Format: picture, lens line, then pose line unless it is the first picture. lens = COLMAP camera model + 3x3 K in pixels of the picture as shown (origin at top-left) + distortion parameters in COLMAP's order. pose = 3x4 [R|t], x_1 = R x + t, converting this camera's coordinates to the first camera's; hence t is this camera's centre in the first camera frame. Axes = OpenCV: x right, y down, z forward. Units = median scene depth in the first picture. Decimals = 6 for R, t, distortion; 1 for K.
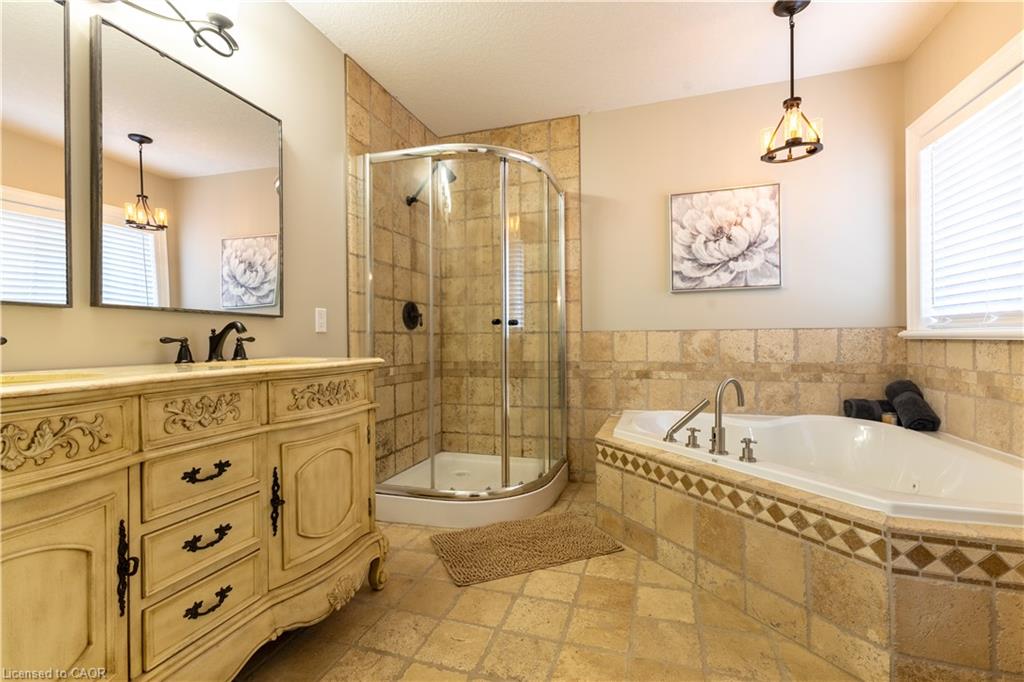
lens RADIAL K [[445.0, 0, 513.5], [0, 445.0, 340.0], [0, 0, 1]] dist [0.009575, -0.000108]
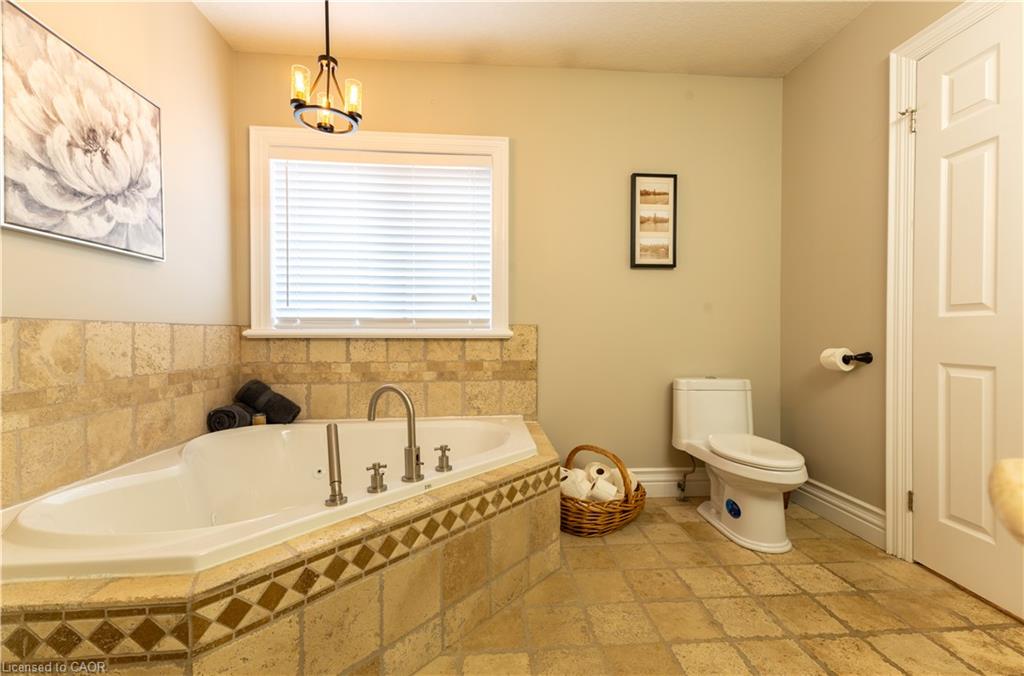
lens RADIAL K [[444.1, 0, 513.5], [0, 444.1, 336.9], [0, 0, 1]] dist [0.011998, -0.000553]
pose [[-0.373951, 0.004040, 0.927440, -0.233546], [0.006670, 0.999976, -0.001666, 0.000857], [-0.927424, 0.005563, -0.373969, 0.756788]]
